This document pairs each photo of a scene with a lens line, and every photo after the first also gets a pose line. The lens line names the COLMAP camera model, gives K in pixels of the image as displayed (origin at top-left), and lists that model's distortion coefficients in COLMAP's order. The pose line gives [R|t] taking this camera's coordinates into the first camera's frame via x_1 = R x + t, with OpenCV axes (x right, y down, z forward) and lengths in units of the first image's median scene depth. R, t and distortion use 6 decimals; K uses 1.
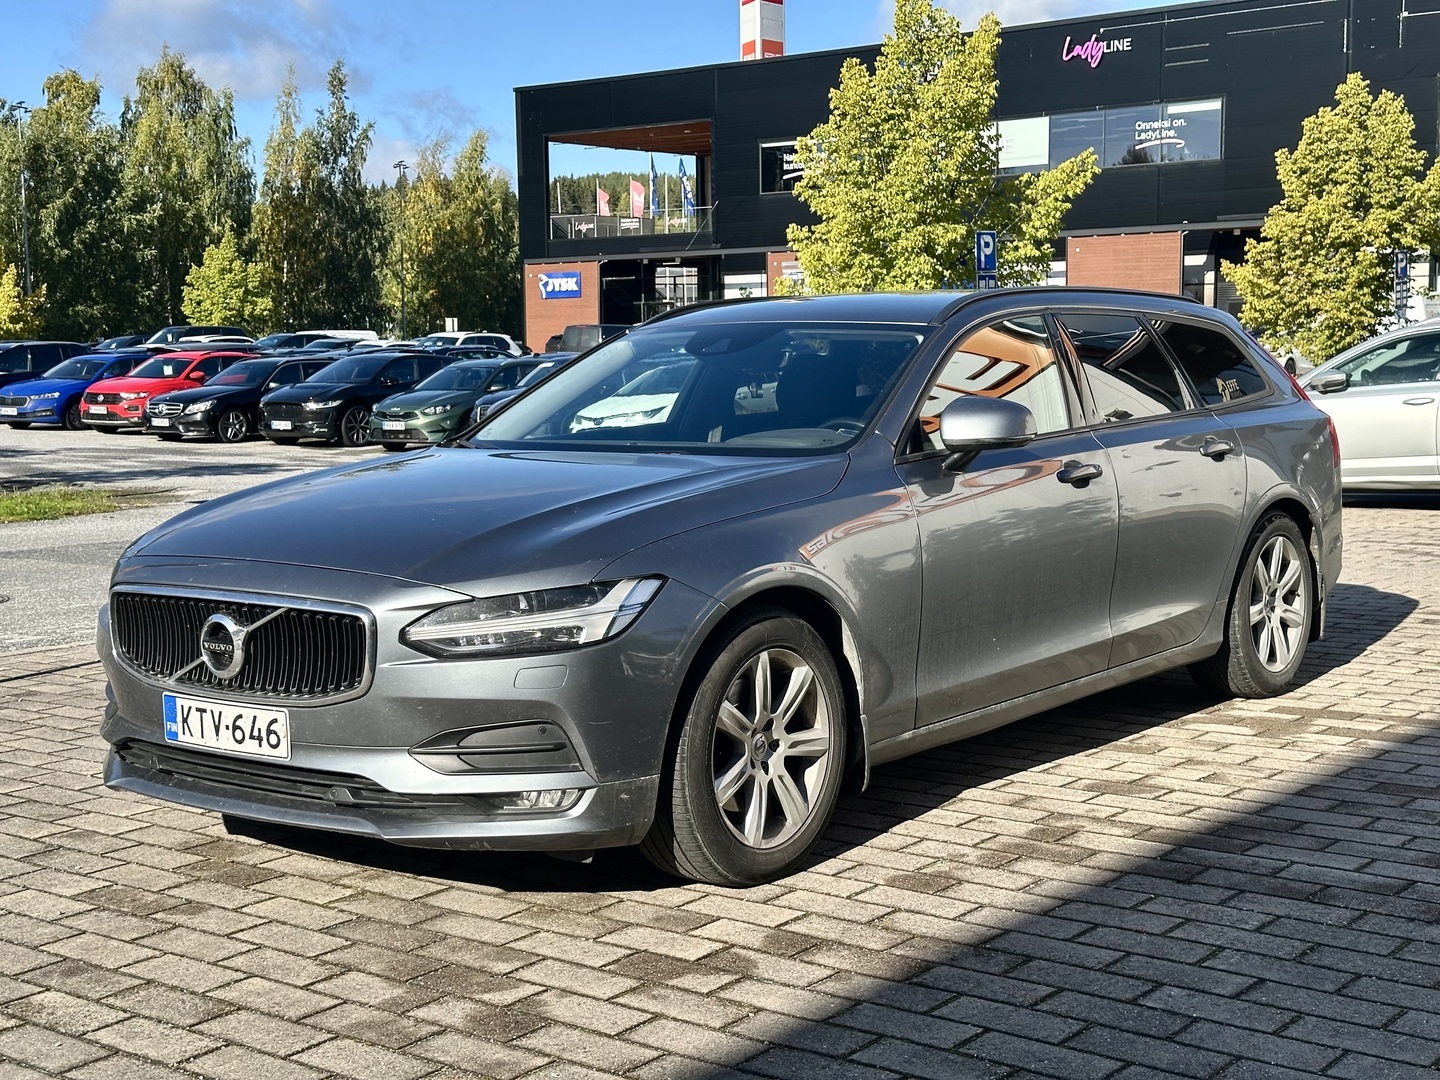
lens RADIAL K [[1975.4, 0, 720.0], [0, 1975.4, 540.0], [0, 0, 1]] dist [0.204502, -0.429513]
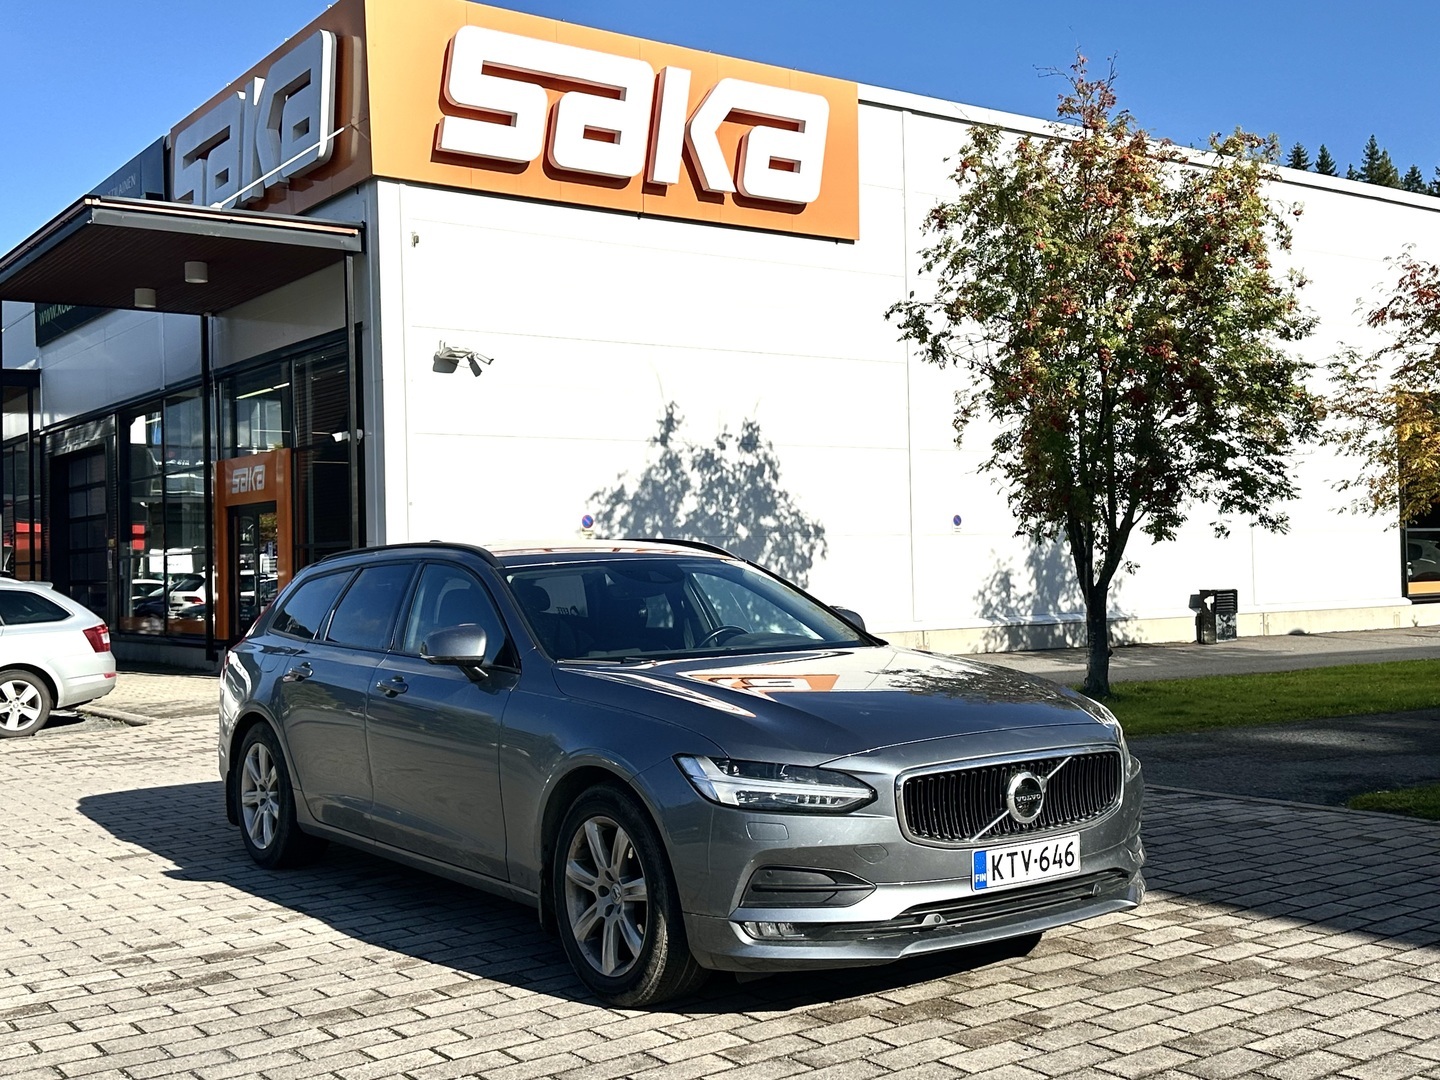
lens RADIAL K [[1559.7, 0, 720.0], [0, 1559.7, 540.0], [0, 0, 1]] dist [0.234020, -0.565477]
pose [[0.305026, 0.006897, 0.952319, -1.271377], [0.108058, 0.993265, -0.041804, -0.088971], [-0.946194, 0.115658, 0.302226, 0.863354]]
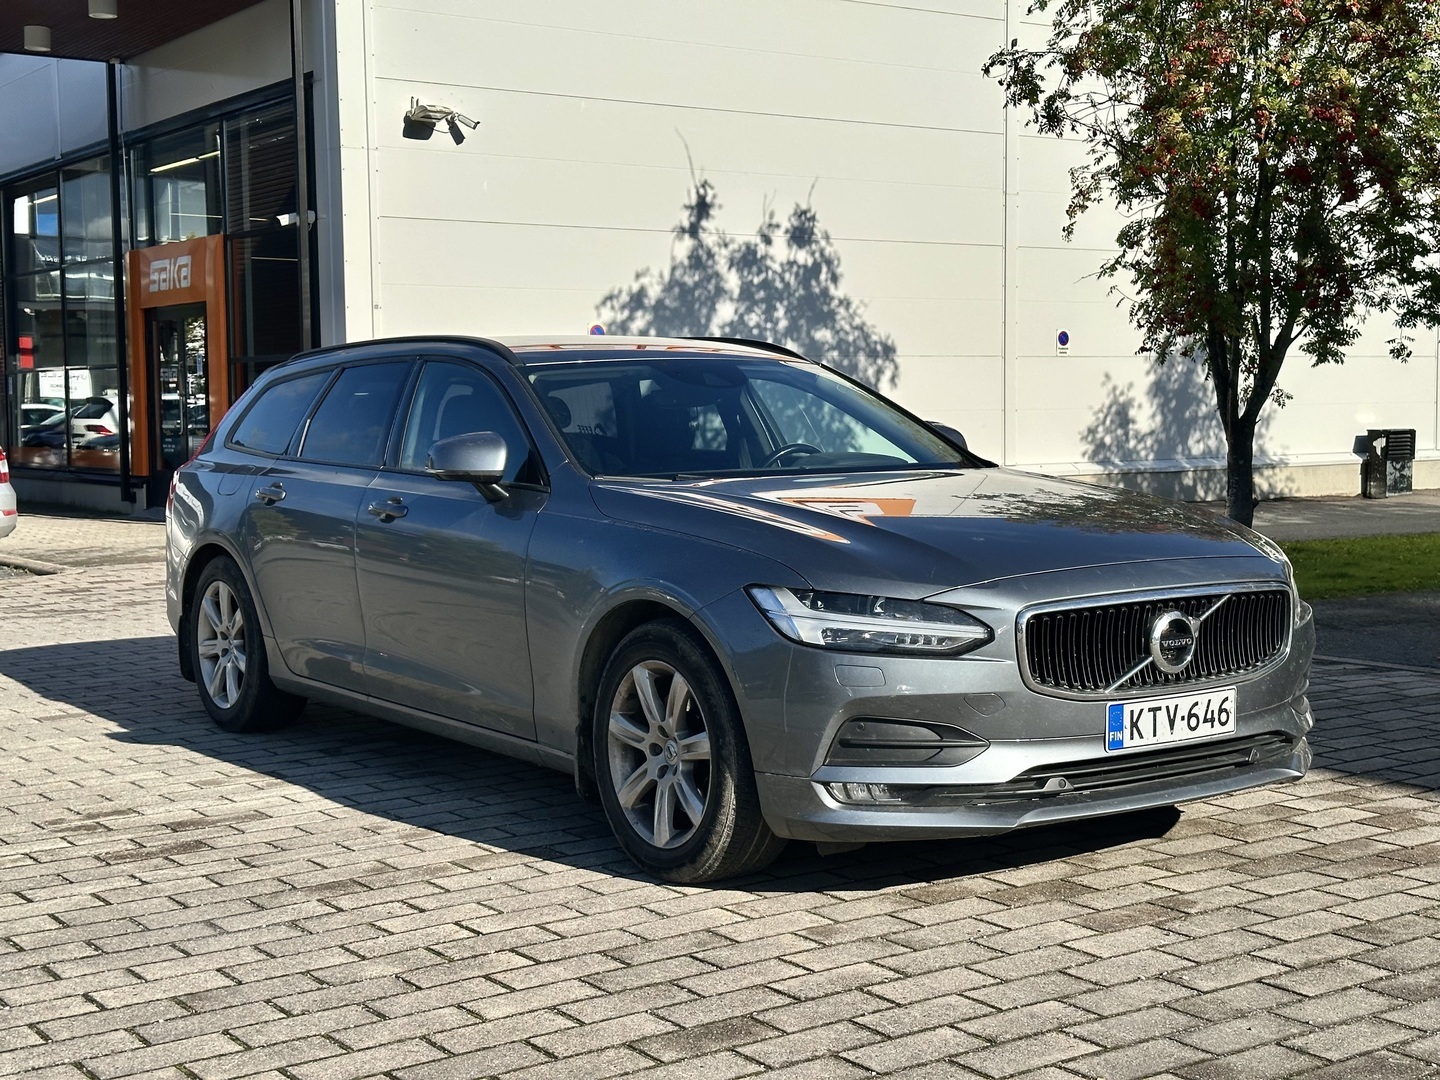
lens RADIAL K [[1975.4, 0, 720.0], [0, 1975.4, 540.0], [0, 0, 1]] dist [0.204502, -0.429513]
pose [[0.318850, -0.069664, 0.945241, -1.309189], [0.095981, 0.994542, 0.040921, -0.065438], [-0.942933, 0.077678, 0.323796, 0.884013]]
